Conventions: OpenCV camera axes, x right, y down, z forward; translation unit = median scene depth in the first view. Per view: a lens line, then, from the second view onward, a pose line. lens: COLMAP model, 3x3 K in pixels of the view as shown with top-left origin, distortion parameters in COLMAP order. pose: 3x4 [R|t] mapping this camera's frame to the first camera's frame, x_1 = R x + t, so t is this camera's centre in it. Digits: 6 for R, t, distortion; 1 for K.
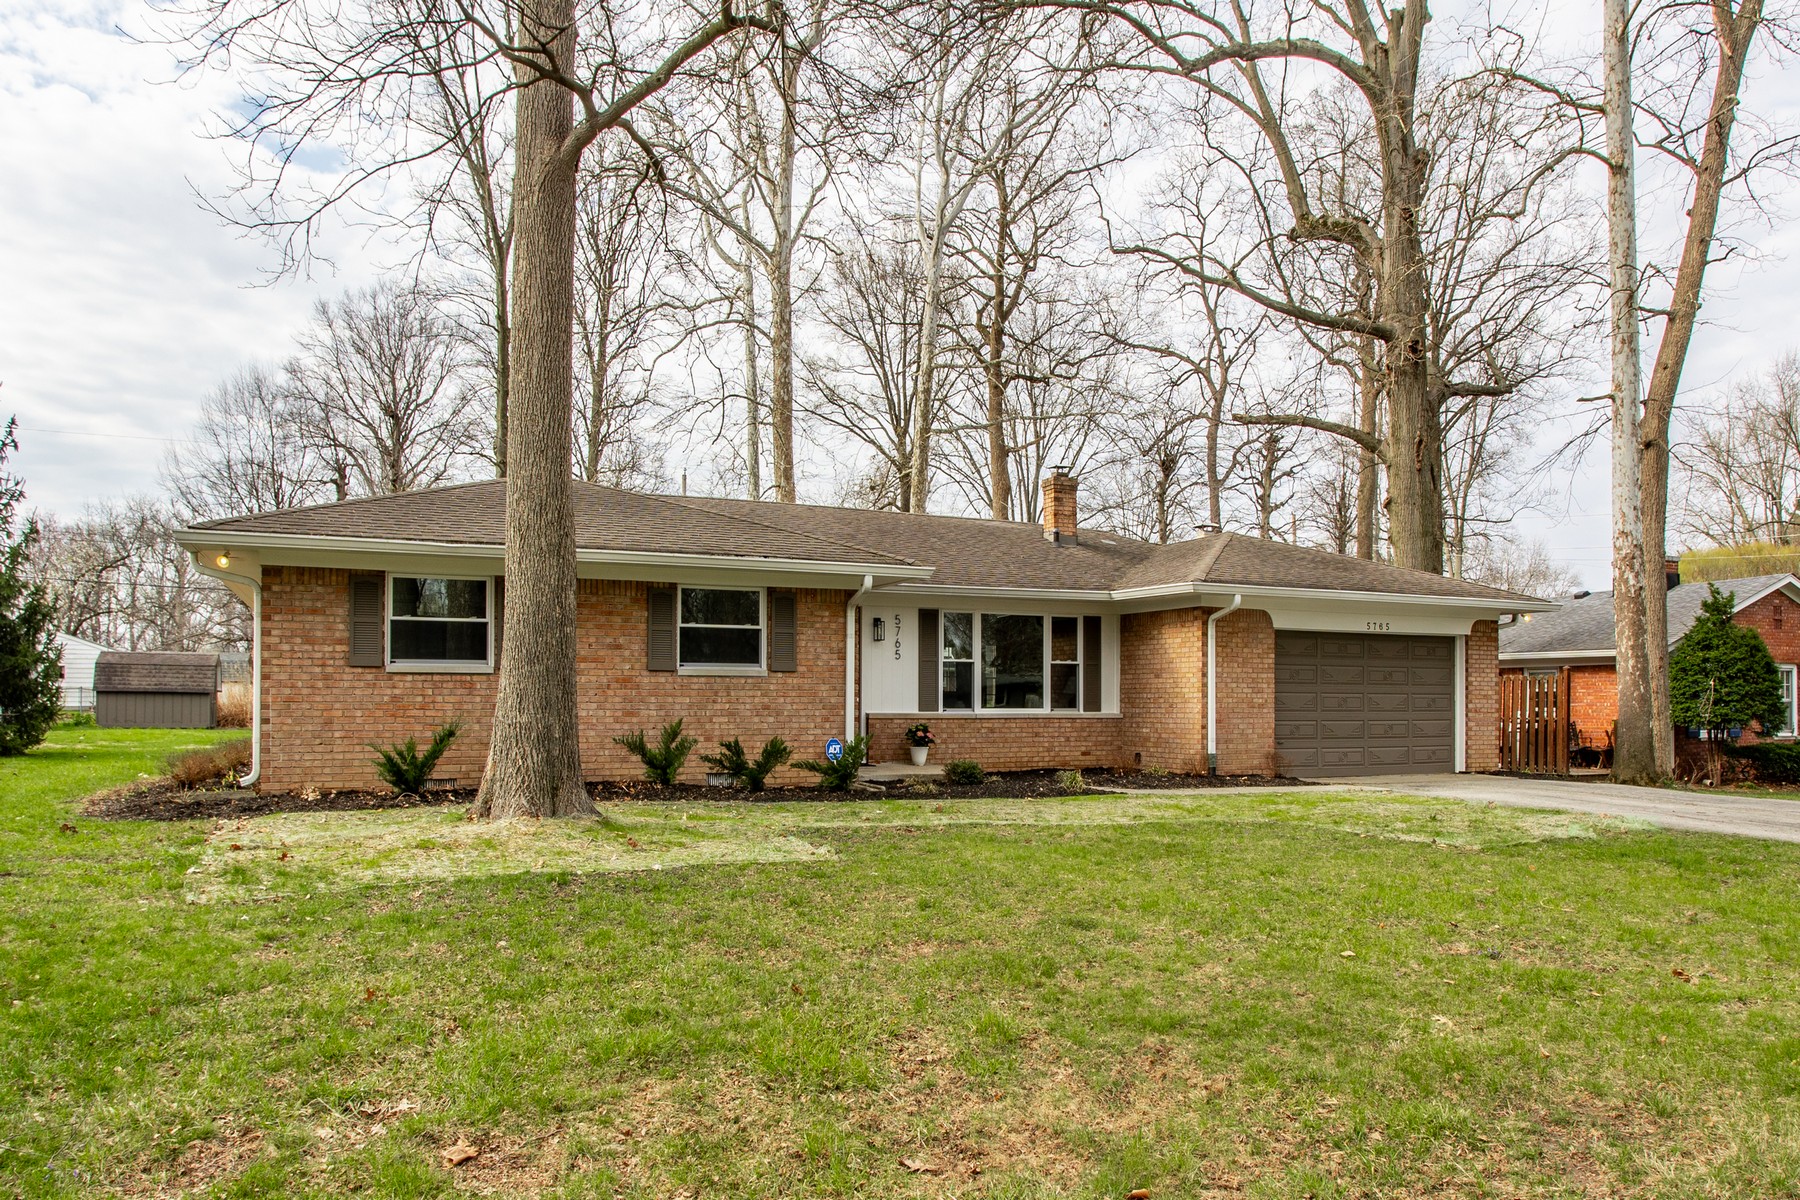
lens RADIAL K [[990.9, 0, 845.8], [0, 990.9, 601.6], [0, 0, 1]] dist [-0.050365, -0.000603]
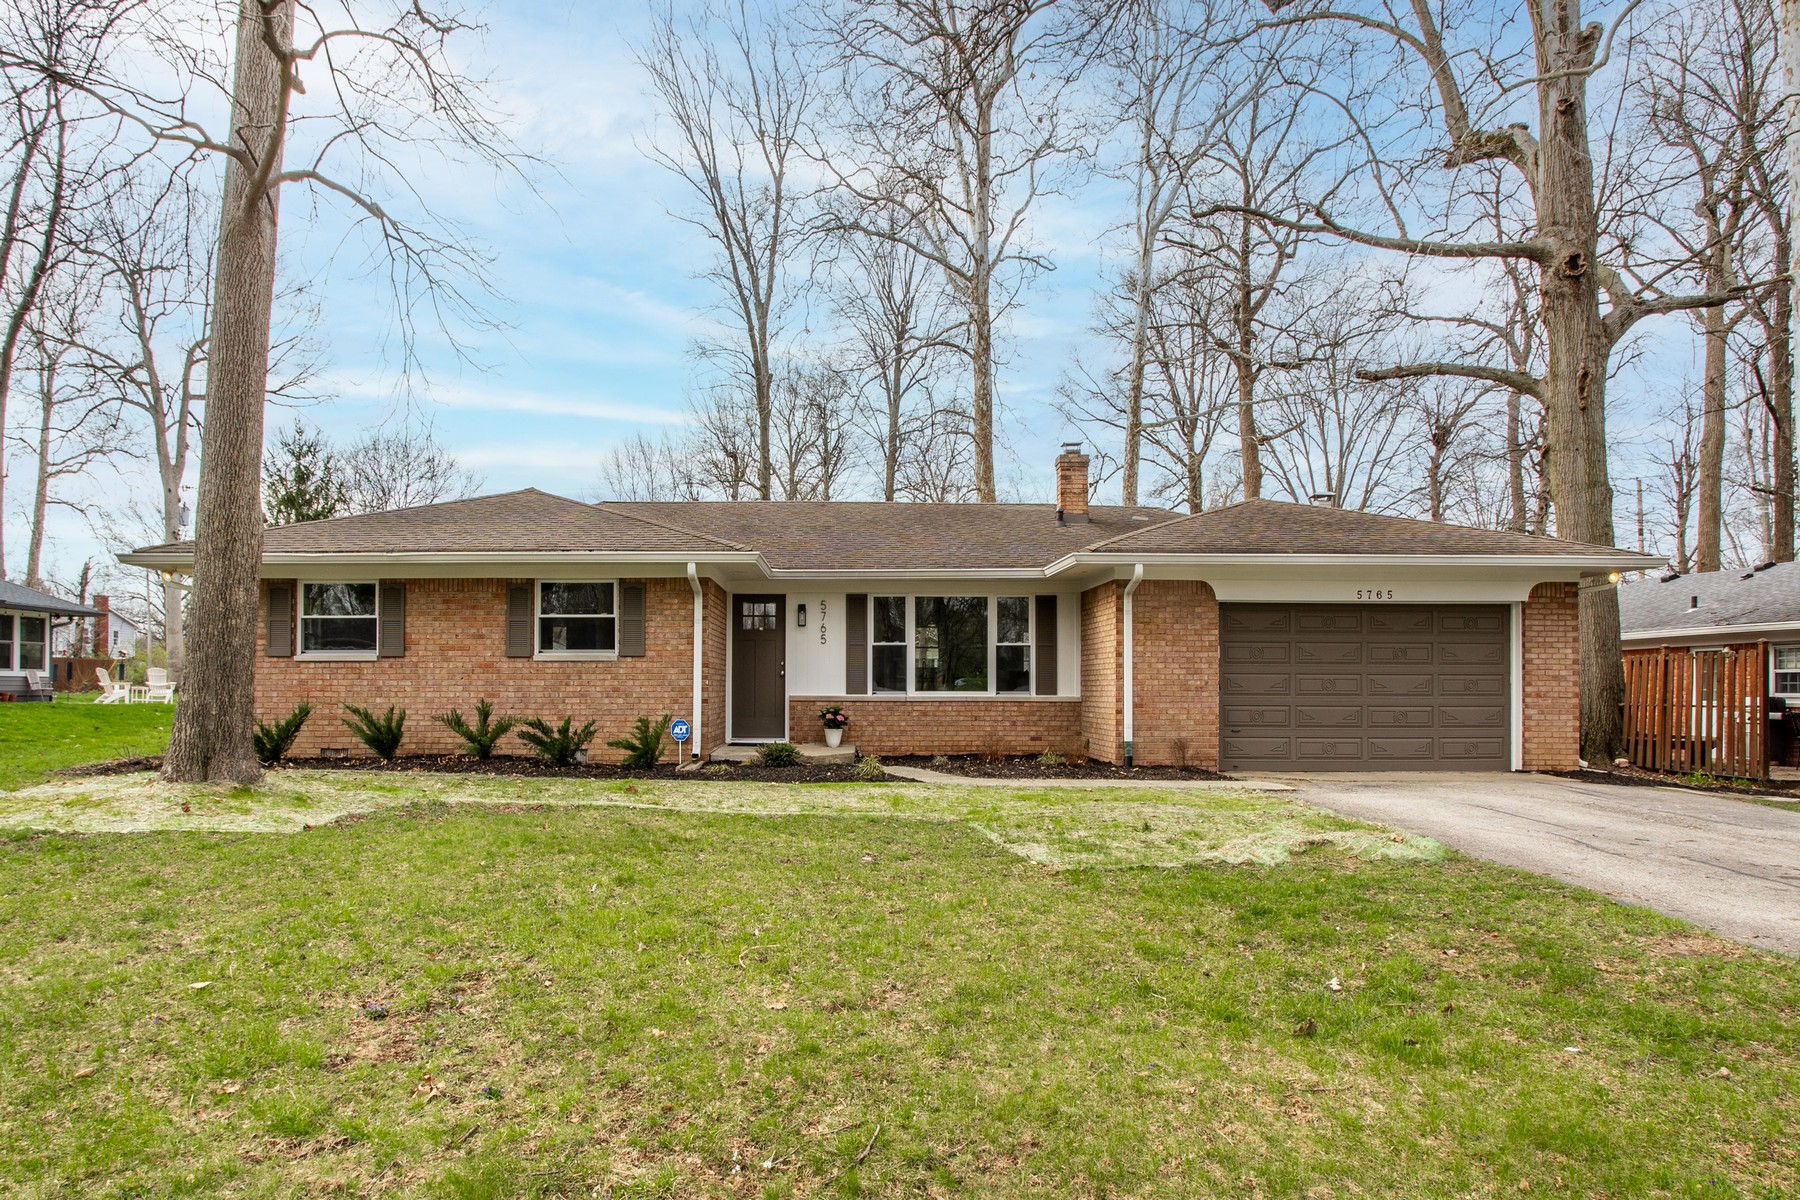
lens RADIAL K [[870.8, 0, 877.0], [0, 870.8, 598.1], [0, 0, 1]] dist [-0.051798, 0.032405]
pose [[0.942977, -0.035845, -0.330924, 0.399353], [0.035546, 0.999344, -0.006958, 0.018762], [0.330956, -0.005202, 0.943632, 0.161014]]
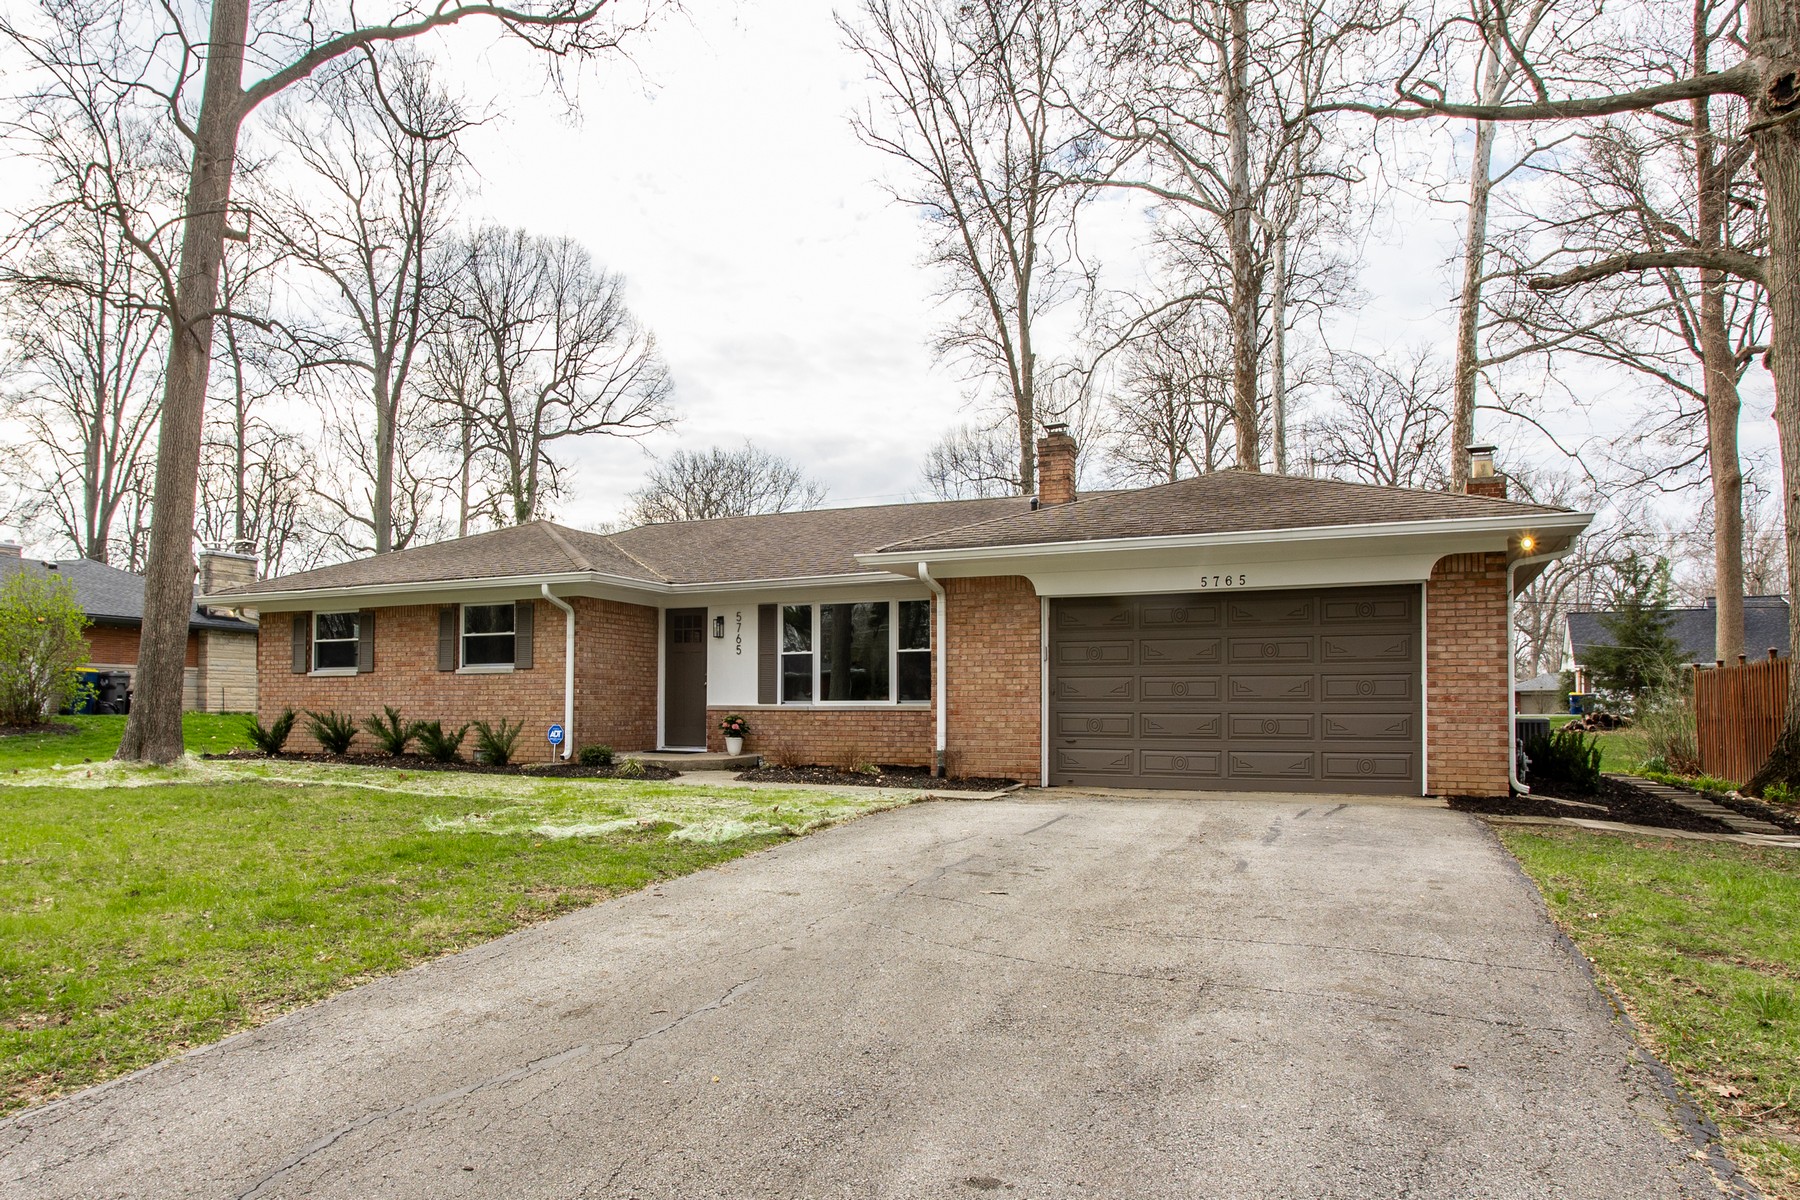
lens RADIAL K [[1037.1, 0, 929.3], [0, 1037.1, 577.9], [0, 0, 1]] dist [-0.052833, 0.034549]
pose [[0.752413, -0.088863, -0.652670, 0.909675], [0.070723, 0.996029, -0.054081, 0.050560], [0.654884, -0.005467, 0.755710, 0.299924]]
